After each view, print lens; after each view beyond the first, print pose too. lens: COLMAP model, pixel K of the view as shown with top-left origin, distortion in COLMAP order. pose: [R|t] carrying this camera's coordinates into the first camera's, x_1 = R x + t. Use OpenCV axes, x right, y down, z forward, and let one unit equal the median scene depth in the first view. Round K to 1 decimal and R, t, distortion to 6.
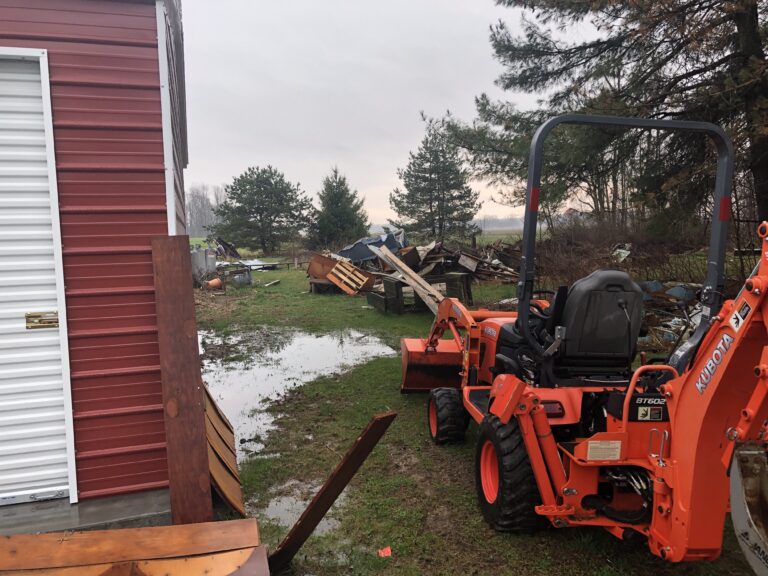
lens RADIAL K [[627.7, 0, 388.8], [0, 627.7, 288.9], [0, 0, 1]] dist [0.032951, -0.031895]
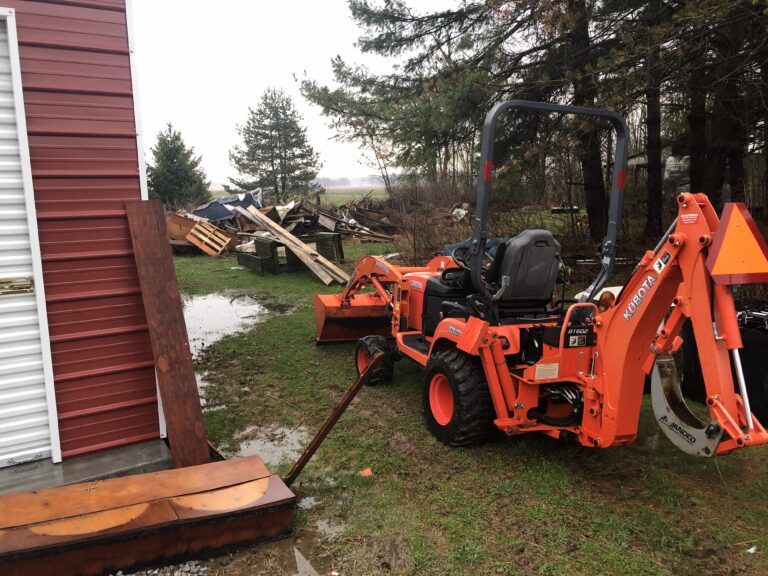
lens RADIAL K [[627.7, 0, 385.0], [0, 627.7, 290.3], [0, 0, 1]] dist [0.032951, -0.031895]
pose [[0.966613, -0.035661, 0.253746, -0.235787], [0.018561, 0.997411, 0.069470, -0.001582], [-0.255566, -0.062441, 0.964773, -0.108218]]
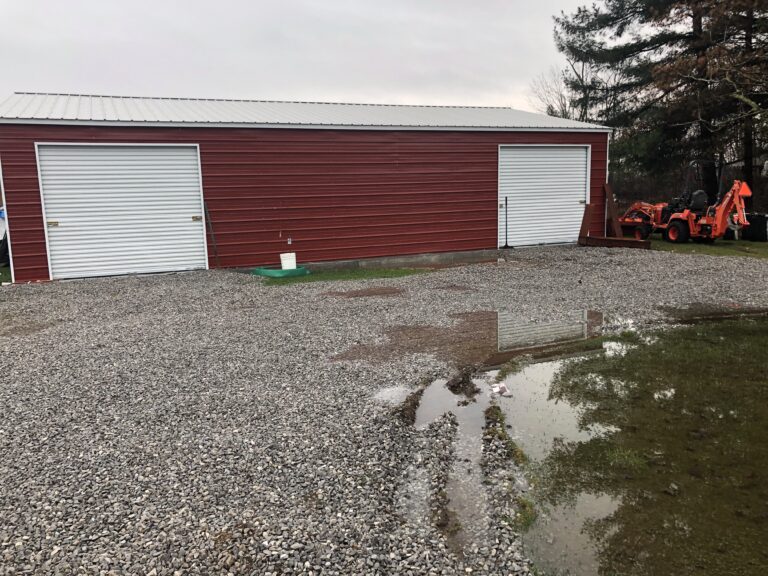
lens RADIAL K [[627.7, 0, 385.9], [0, 627.7, 290.5], [0, 0, 1]] dist [0.032951, -0.031895]
pose [[0.992913, -0.019130, 0.117291, -2.538136], [0.010974, 0.997501, 0.069798, 0.359797], [-0.118333, -0.068017, 0.990642, -3.461801]]
